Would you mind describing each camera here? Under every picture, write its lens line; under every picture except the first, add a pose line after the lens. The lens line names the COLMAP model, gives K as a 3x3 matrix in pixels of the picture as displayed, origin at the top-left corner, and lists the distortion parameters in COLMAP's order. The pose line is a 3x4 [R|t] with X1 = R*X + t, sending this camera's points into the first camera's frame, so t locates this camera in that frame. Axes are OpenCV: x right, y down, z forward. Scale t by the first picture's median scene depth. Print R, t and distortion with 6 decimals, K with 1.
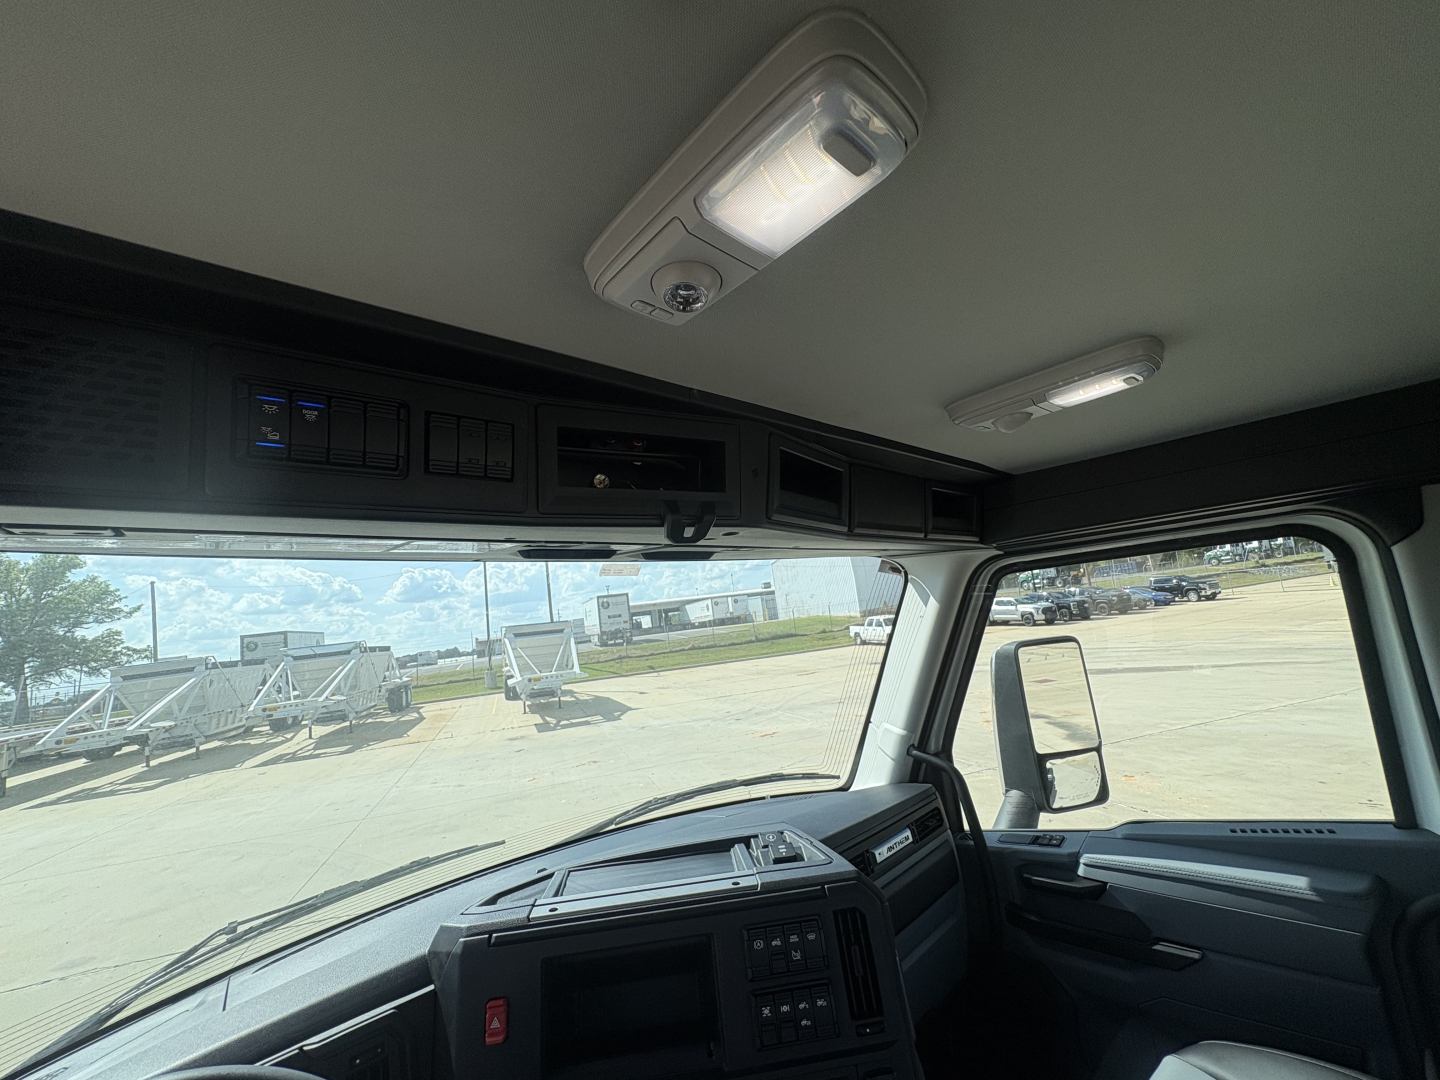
lens RADIAL K [[573.7, 0, 720.0], [0, 573.7, 540.0], [0, 0, 1]] dist [-0.002039, -0.000382]
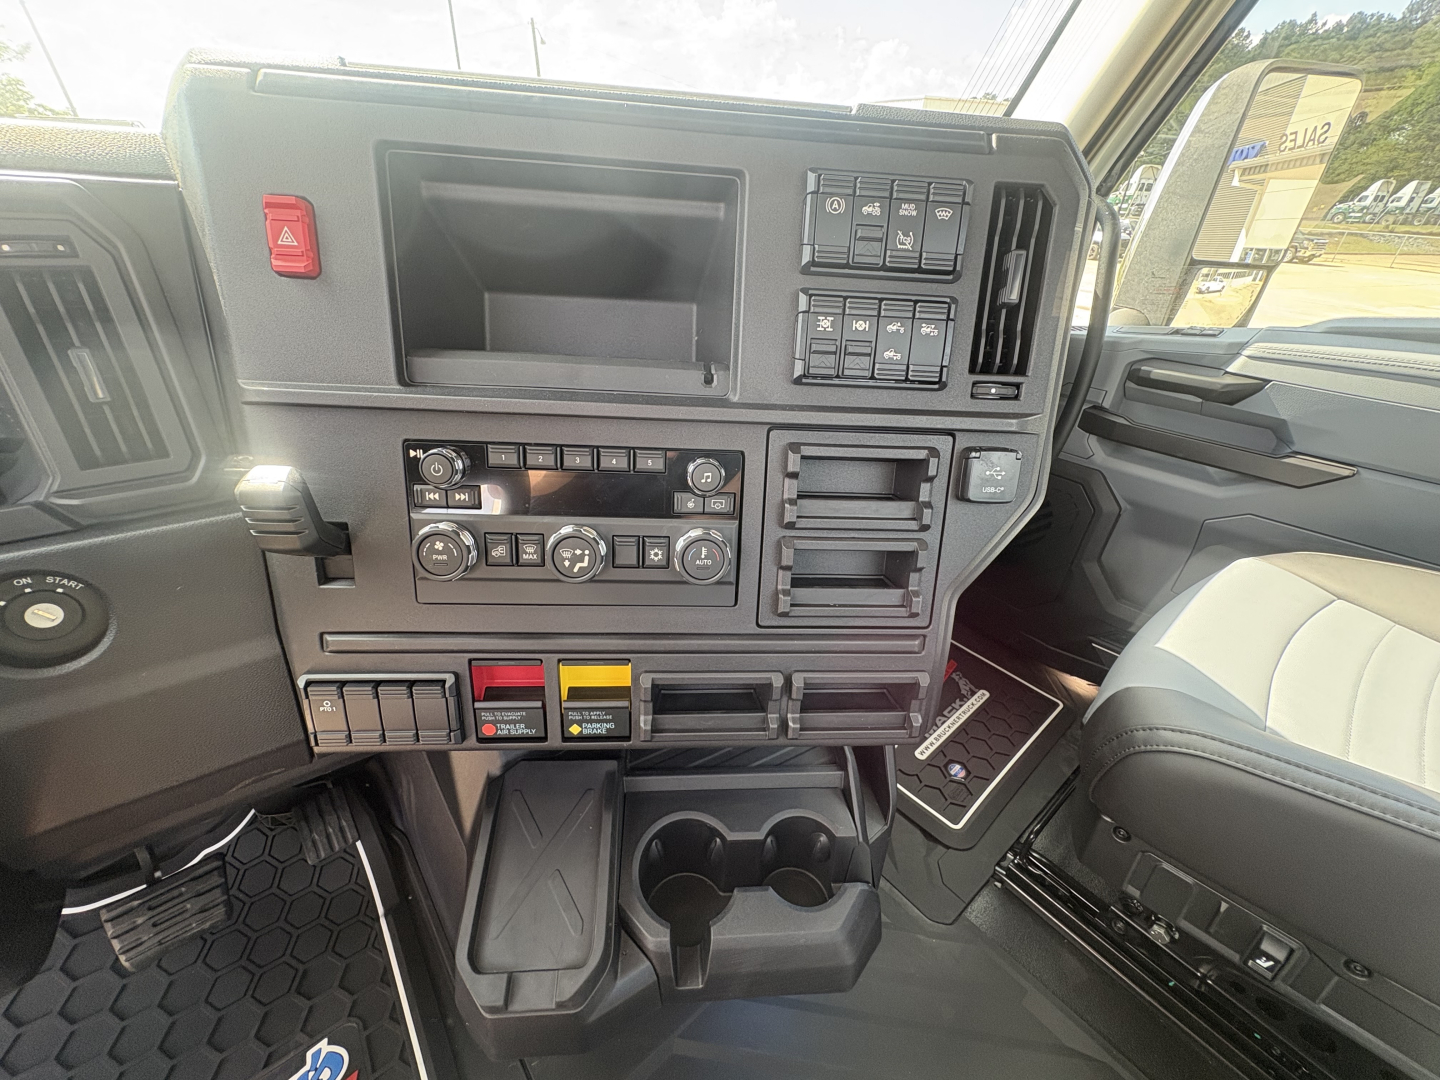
lens RADIAL K [[573.7, 0, 720.0], [0, 573.7, 540.0], [0, 0, 1]] dist [-0.002039, -0.000382]
pose [[0.986915, 0.151945, 0.053957, -0.008488], [-0.152066, 0.765822, 0.624814, 0.459532], [0.053615, -0.624844, 0.778907, 0.320680]]
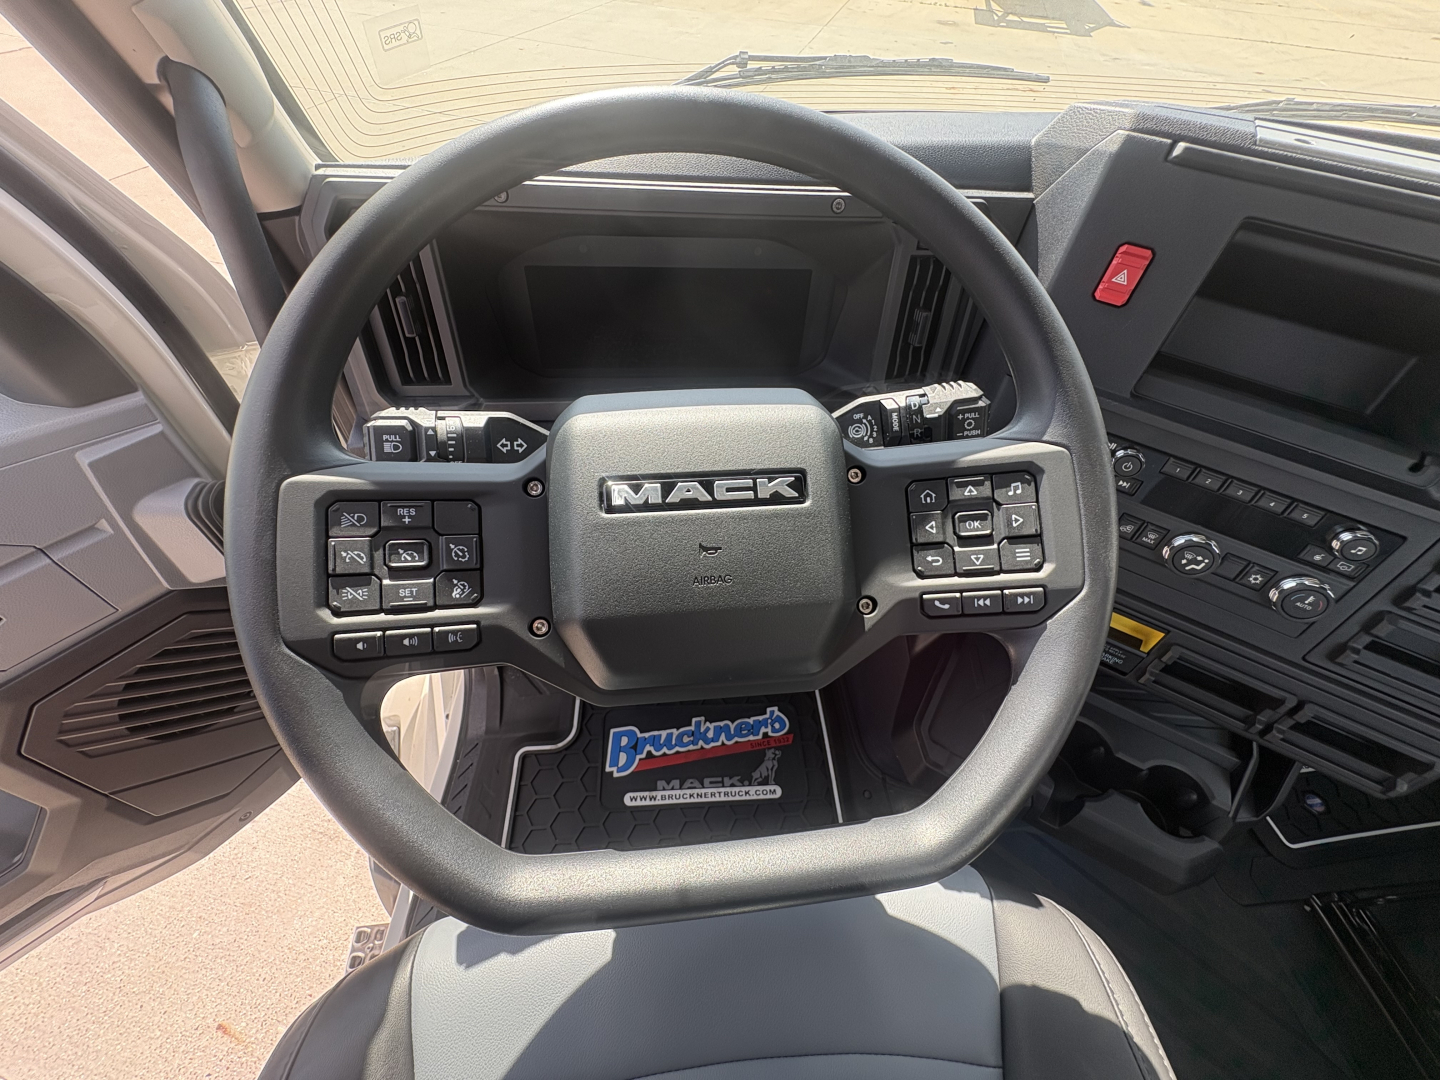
lens RADIAL K [[573.7, 0, 720.0], [0, 573.7, 540.0], [0, 0, 1]] dist [-0.002039, -0.000382]
pose [[0.802412, 0.537709, -0.258851, -0.290967], [-0.046225, 0.488452, 0.871365, 0.294725], [0.594977, -0.687229, 0.416796, 0.161490]]
